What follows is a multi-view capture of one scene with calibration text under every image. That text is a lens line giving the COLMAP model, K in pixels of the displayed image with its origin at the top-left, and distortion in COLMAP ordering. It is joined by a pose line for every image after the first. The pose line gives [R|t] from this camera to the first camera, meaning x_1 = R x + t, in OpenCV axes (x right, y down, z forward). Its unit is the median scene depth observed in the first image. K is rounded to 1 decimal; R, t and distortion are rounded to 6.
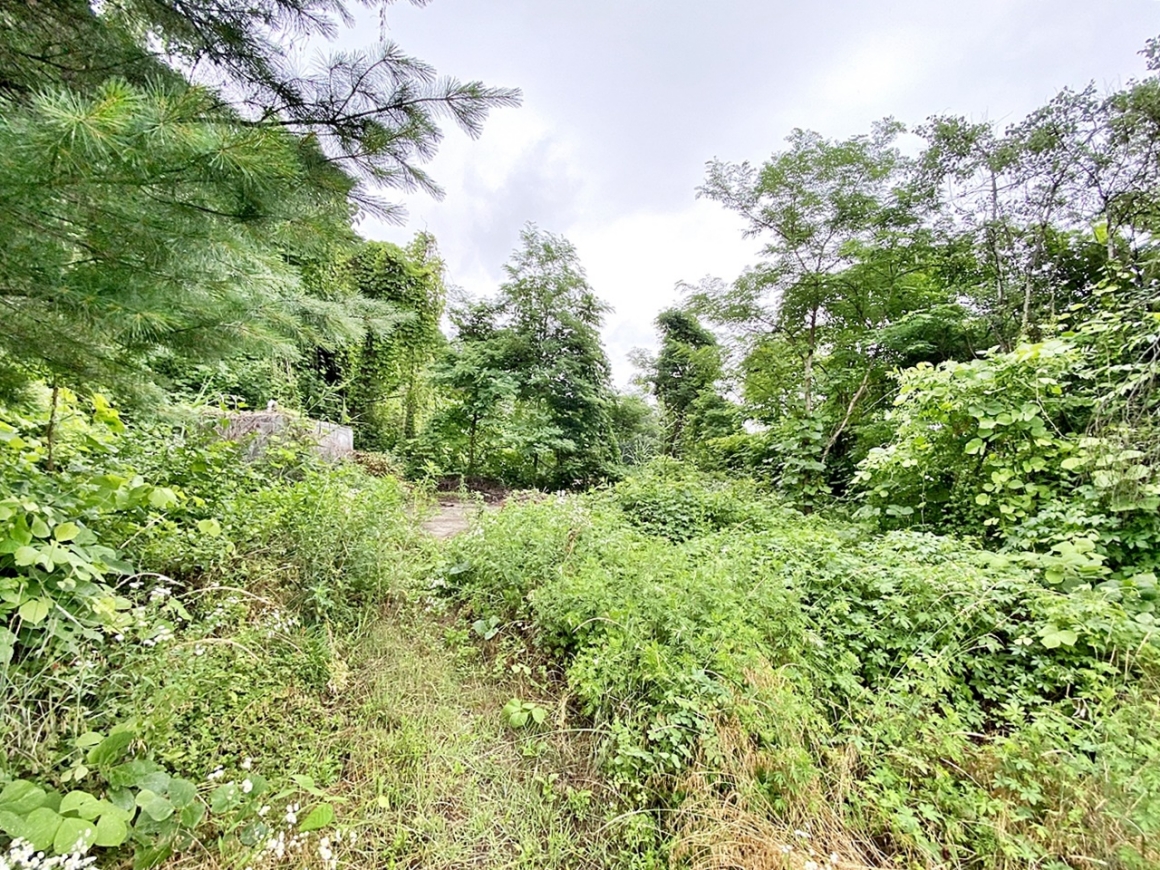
lens RADIAL K [[474.0, 0, 580.0], [0, 474.0, 435.0], [0, 0, 1]] dist [0.022336, -0.020409]
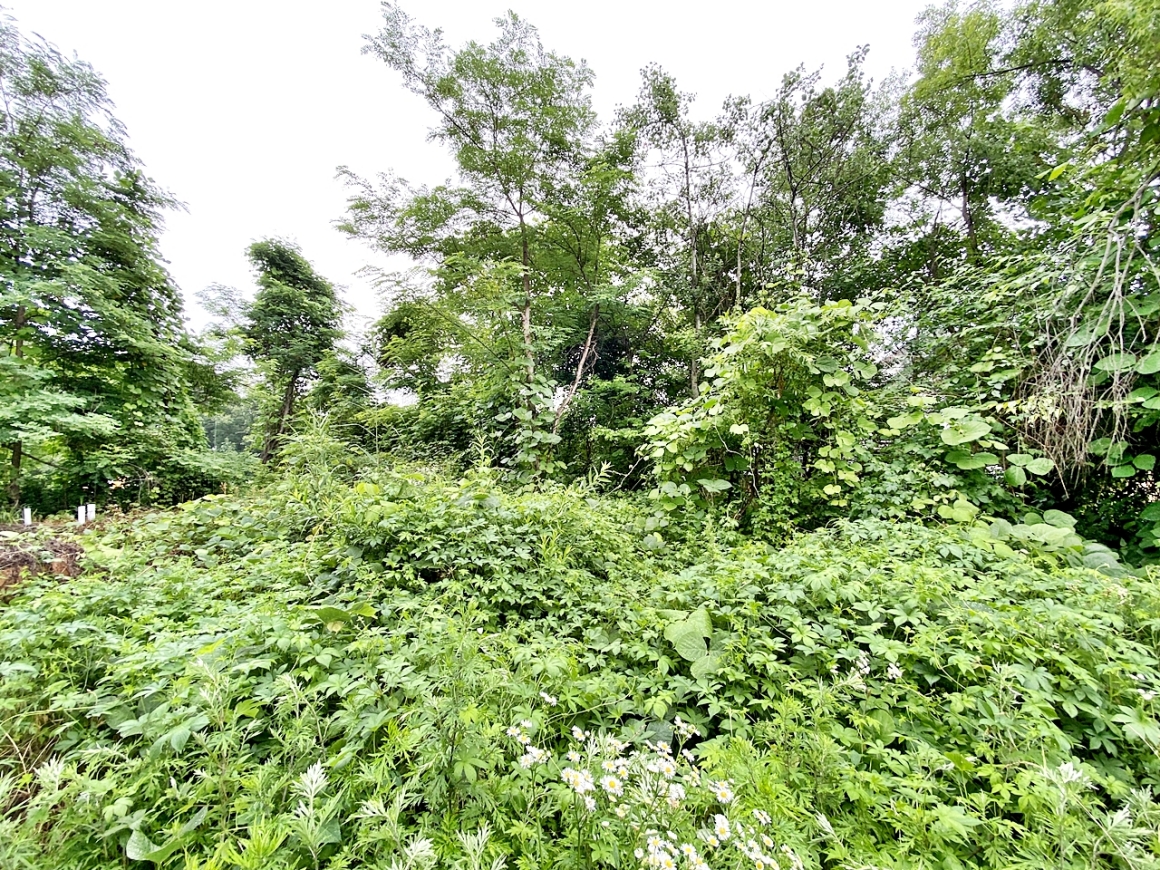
lens RADIAL K [[457.7, 0, 581.1], [0, 457.7, 437.8], [0, 0, 1]] dist [0.015313, -0.018323]
pose [[0.682039, -0.050144, 0.729595, -0.029168], [0.005906, 0.997992, 0.063070, 0.006749], [-0.731292, -0.038707, 0.680965, 0.205835]]
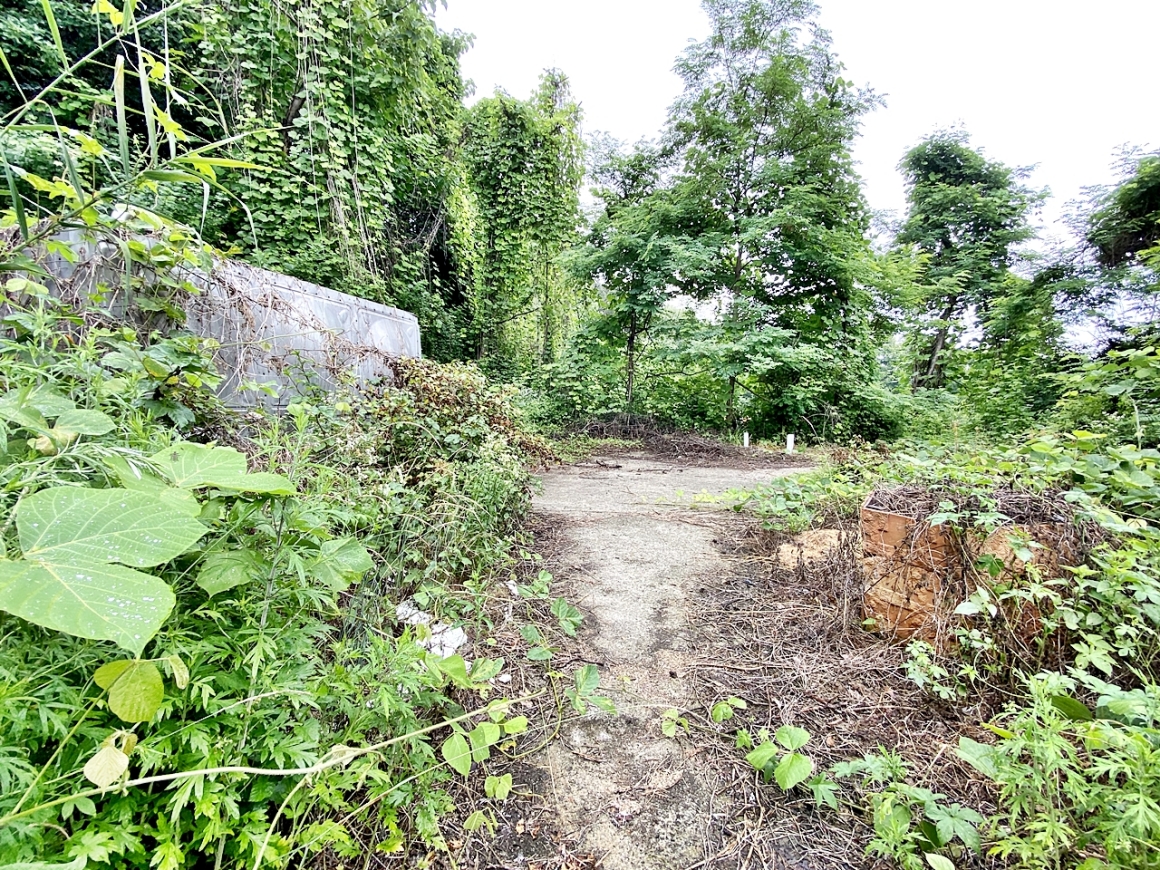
lens RADIAL K [[474.0, 0, 580.0], [0, 474.0, 435.0], [0, 0, 1]] dist [0.022336, -0.020409]
pose [[0.954988, -0.013843, -0.296322, -0.114063], [0.052673, 0.990950, 0.123461, 0.031380], [0.291932, -0.133512, 0.947075, 0.364837]]
